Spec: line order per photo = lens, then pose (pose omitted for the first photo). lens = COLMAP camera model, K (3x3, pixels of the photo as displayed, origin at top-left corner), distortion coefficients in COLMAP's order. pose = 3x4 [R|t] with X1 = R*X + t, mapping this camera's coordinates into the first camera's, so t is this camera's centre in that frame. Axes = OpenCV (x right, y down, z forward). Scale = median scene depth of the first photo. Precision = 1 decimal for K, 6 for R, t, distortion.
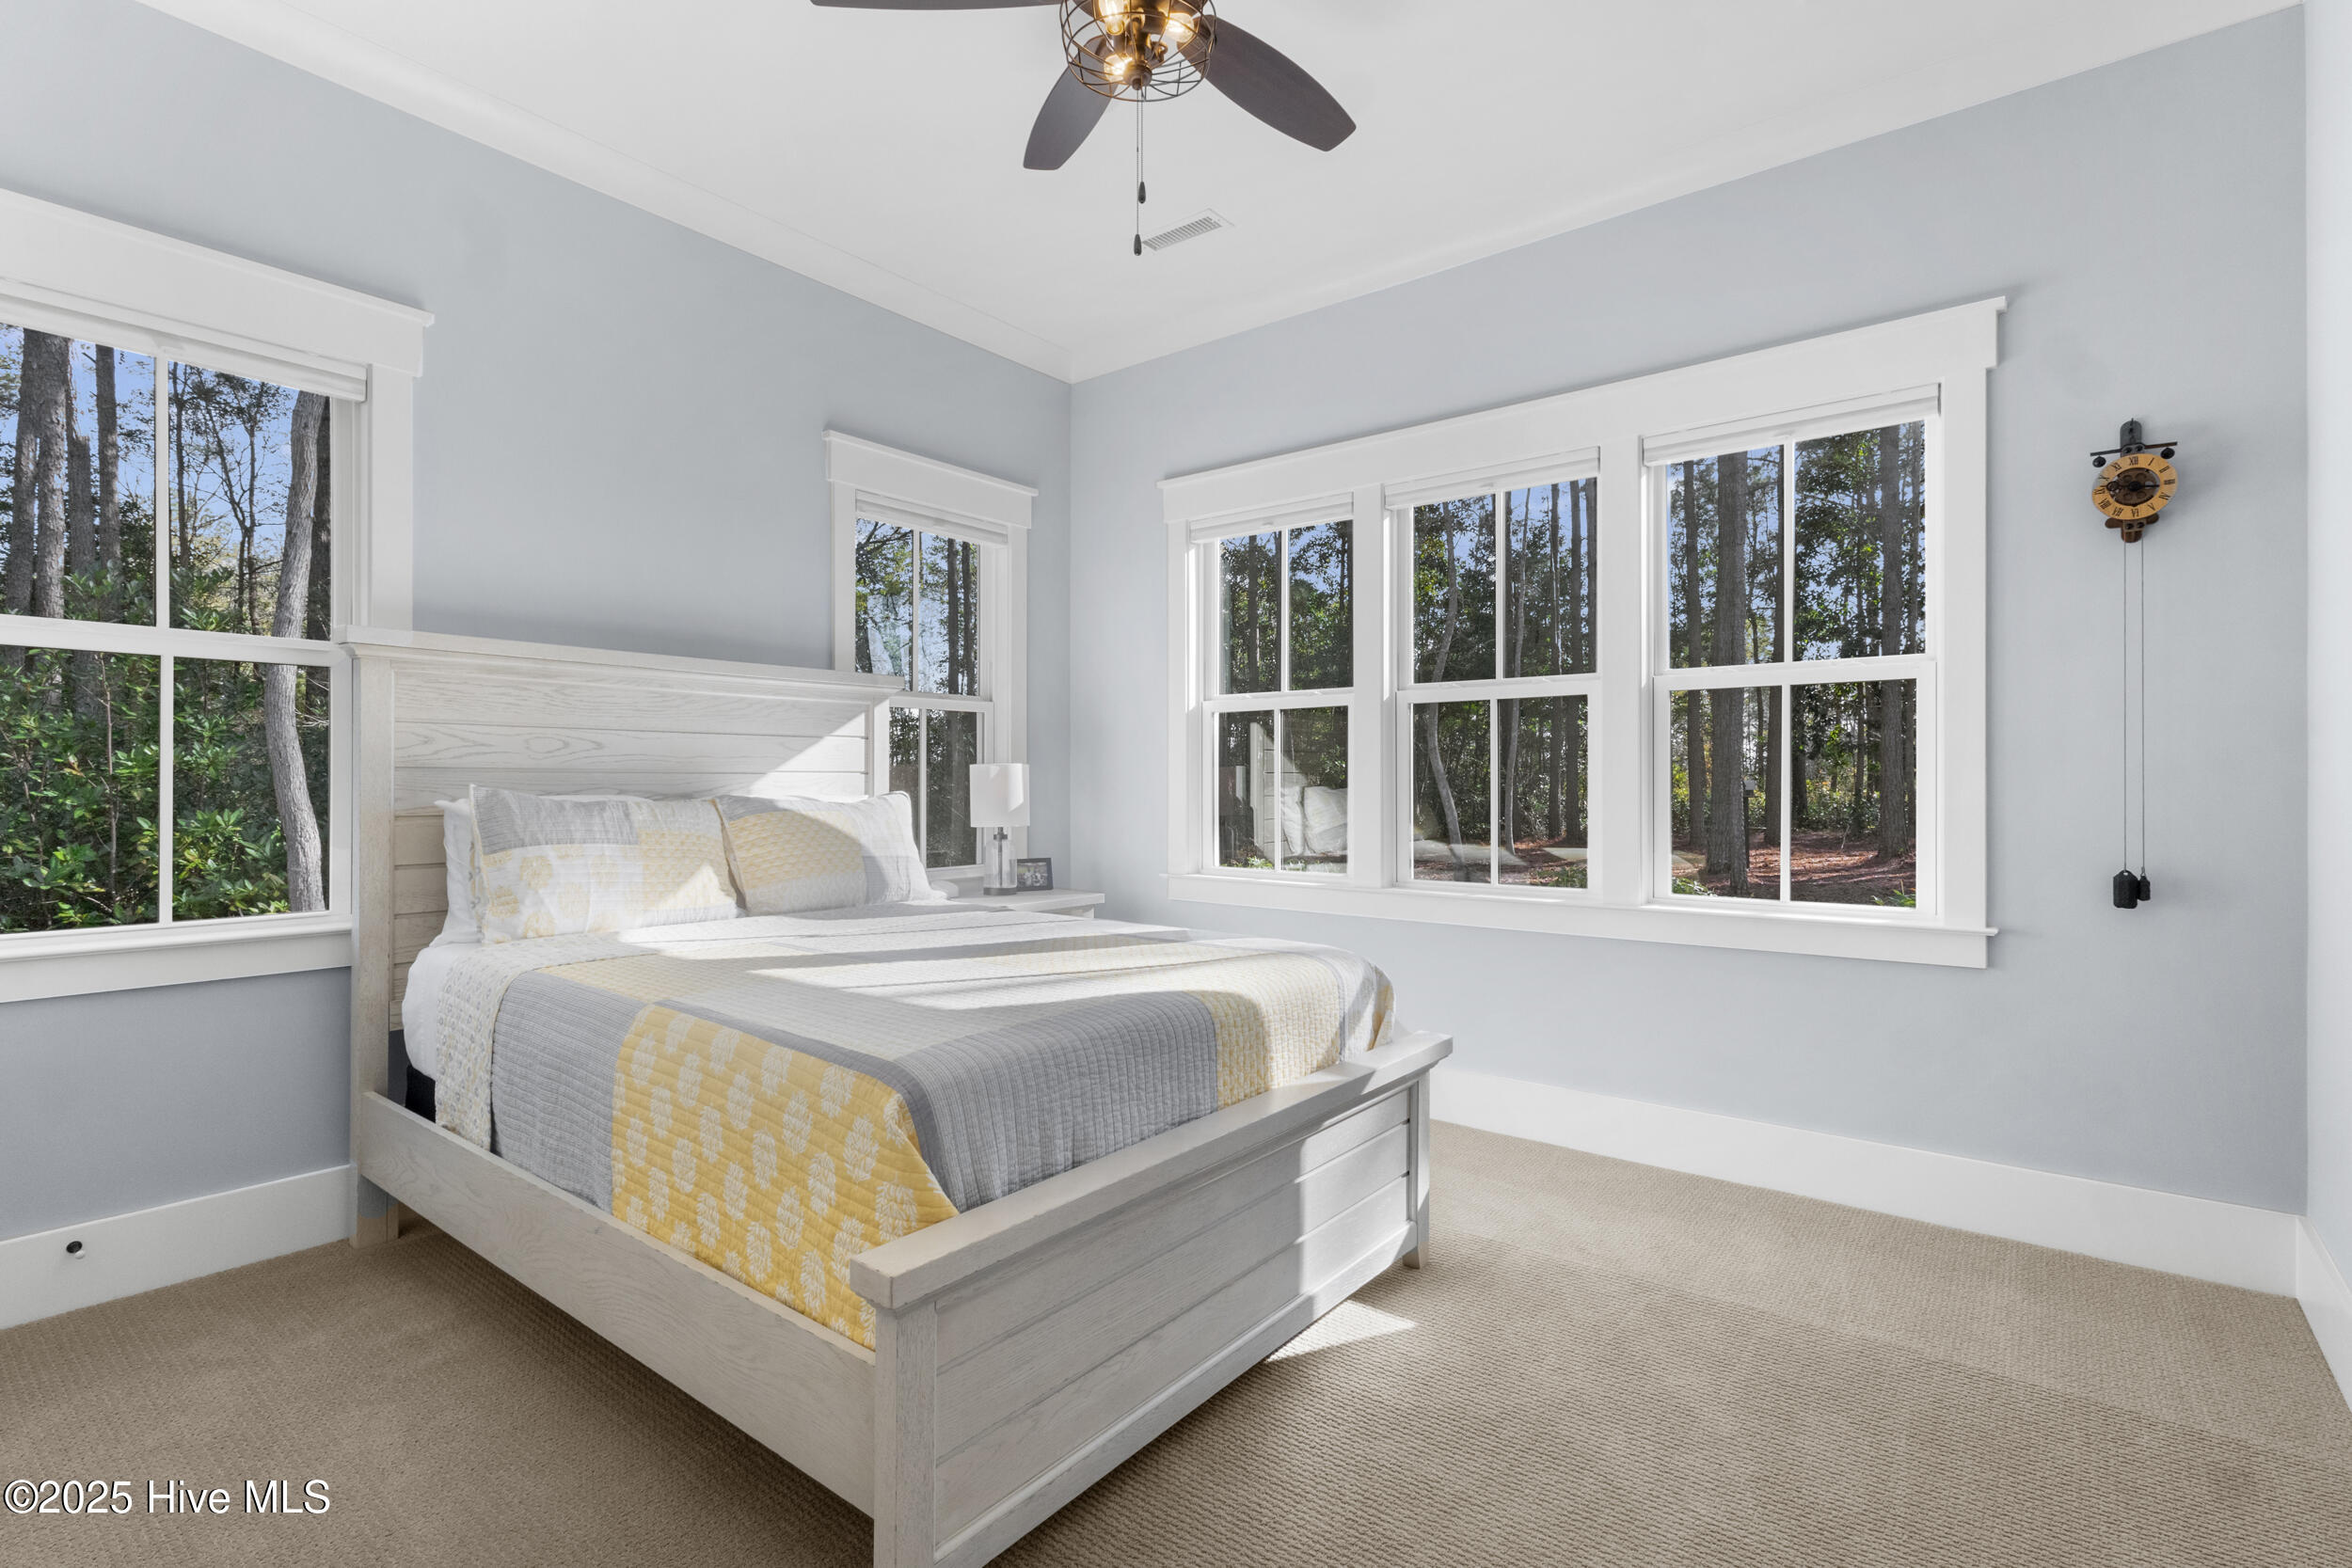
lens RADIAL K [[1103.3, 0, 1165.2], [0, 1103.3, 786.0], [0, 0, 1]] dist [-0.001465, -0.000049]
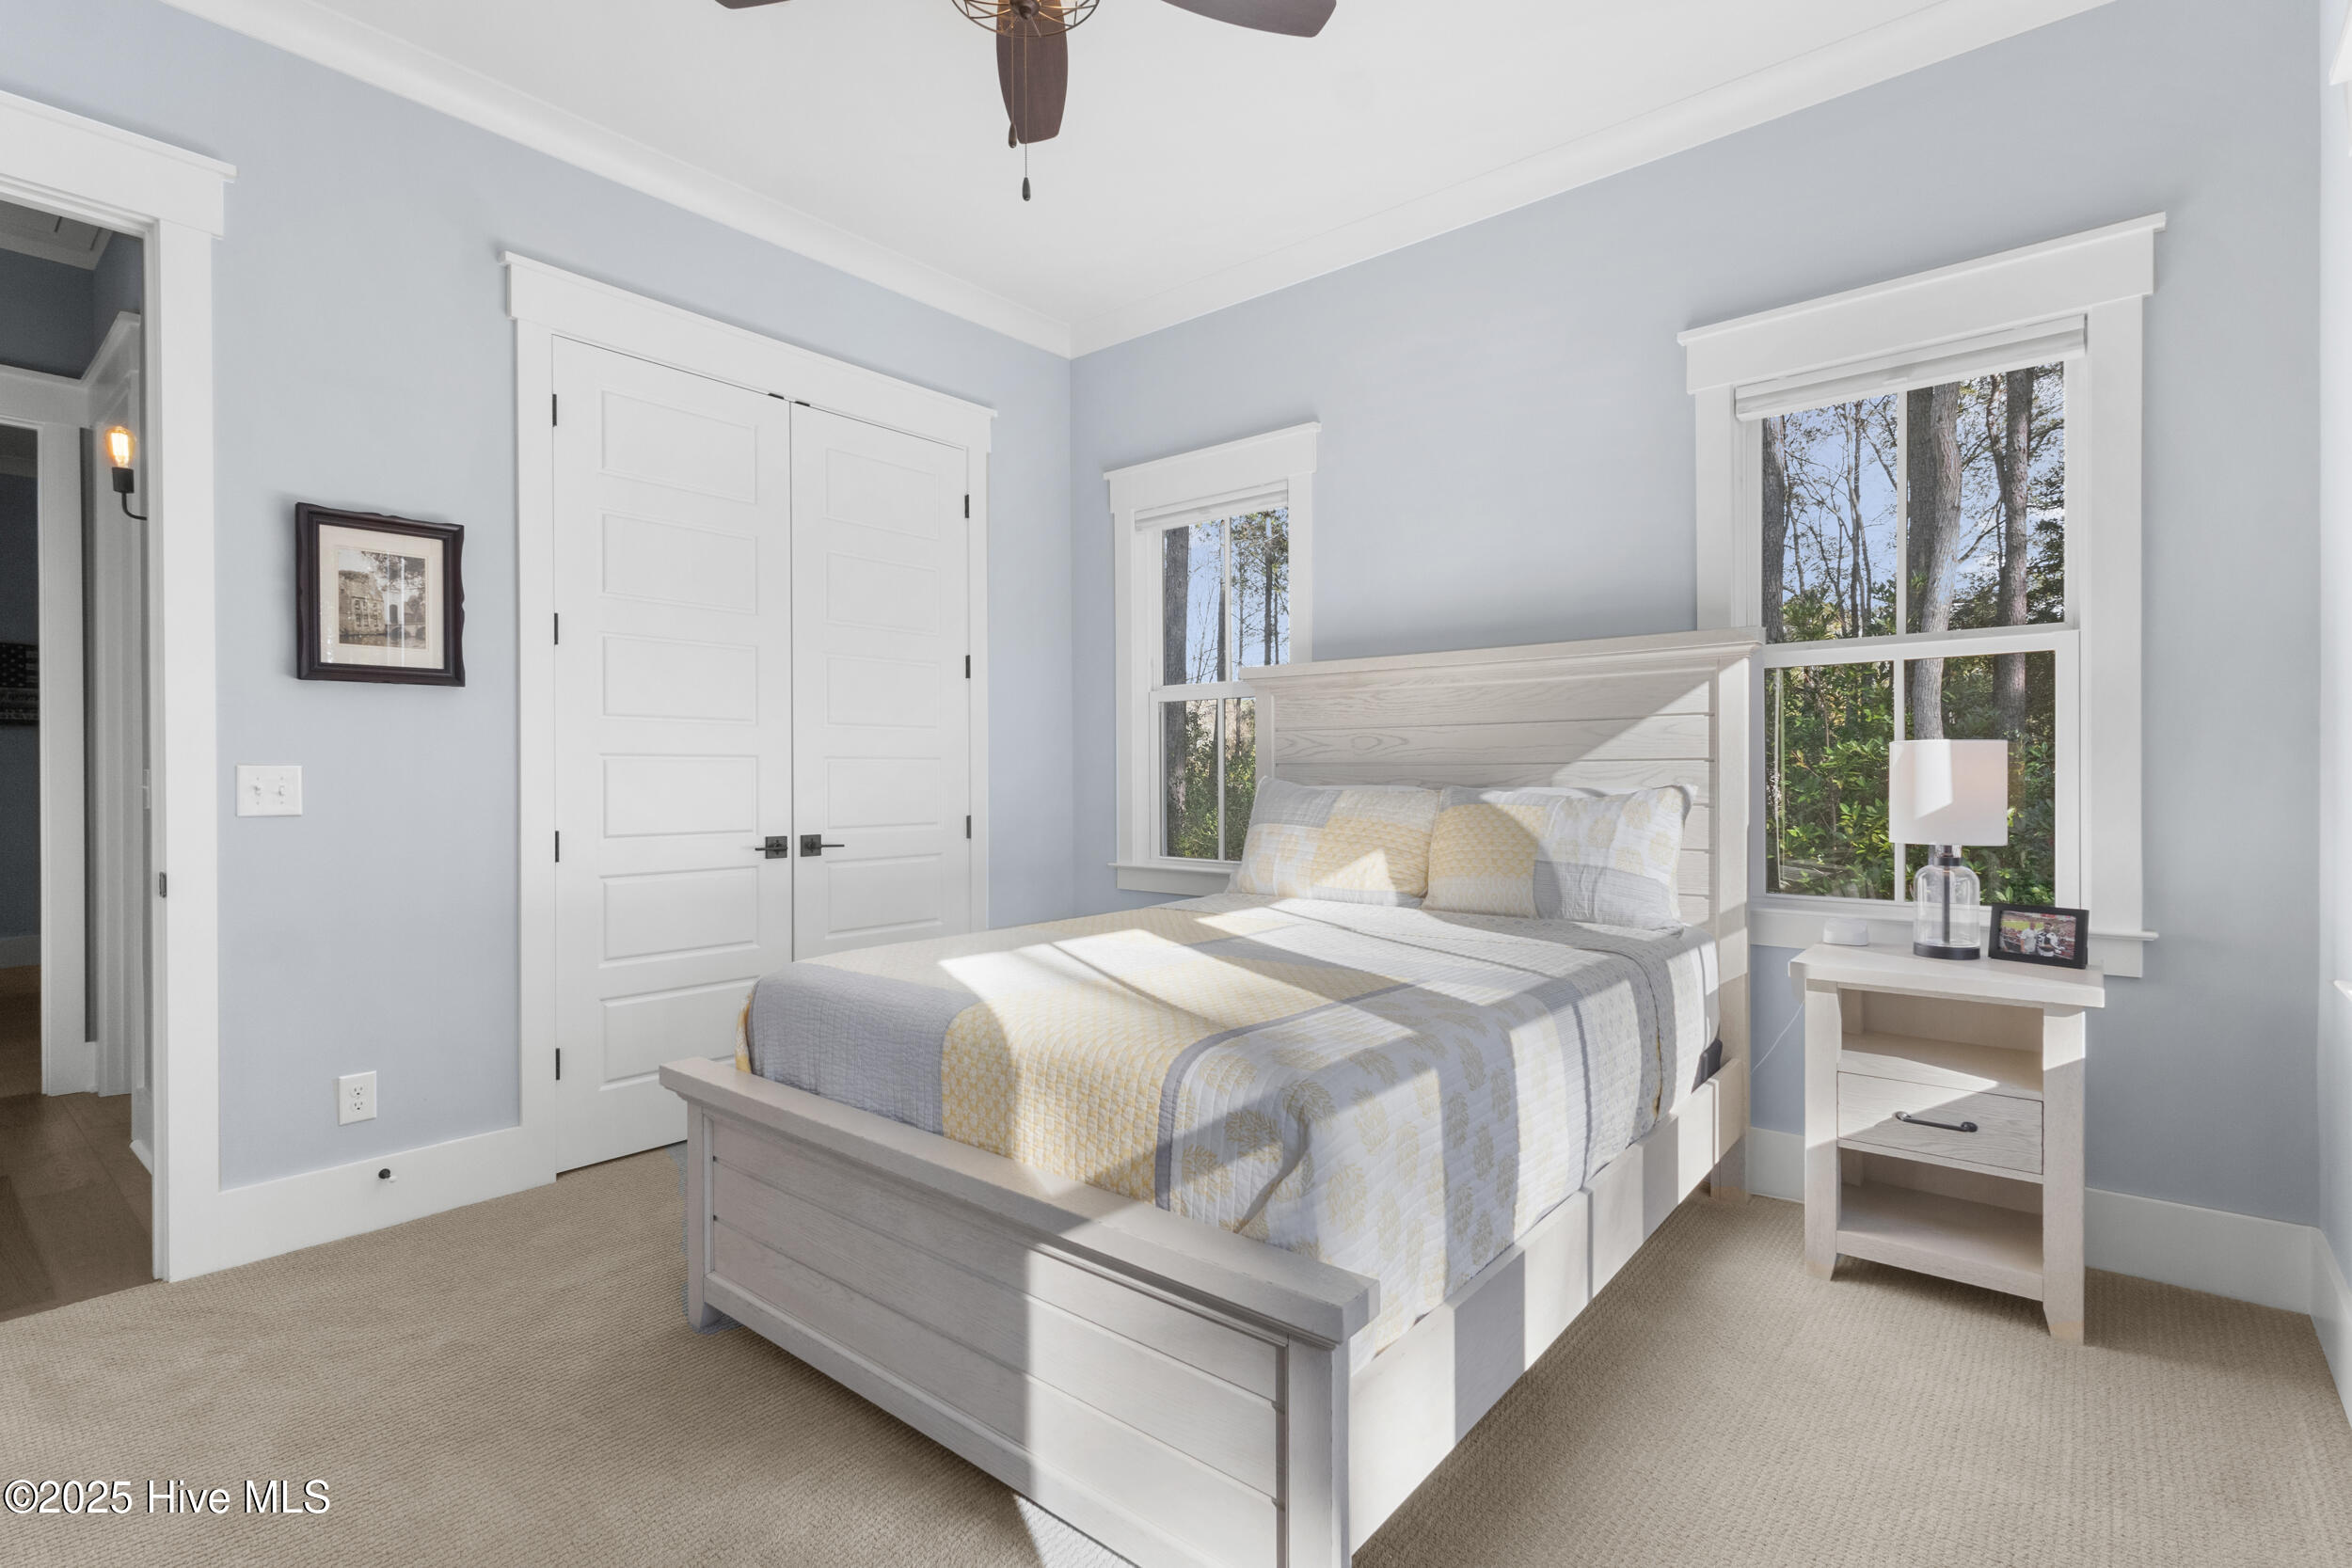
lens RADIAL K [[1103.3, 0, 1165.1], [0, 1103.3, 780.3], [0, 0, 1]] dist [-0.001465, -0.000049]
pose [[-0.029047, 0.002914, -0.999574, 0.661381], [0.000896, 0.999995, 0.002889, -0.000089], [0.999578, -0.000811, -0.029050, 0.844308]]
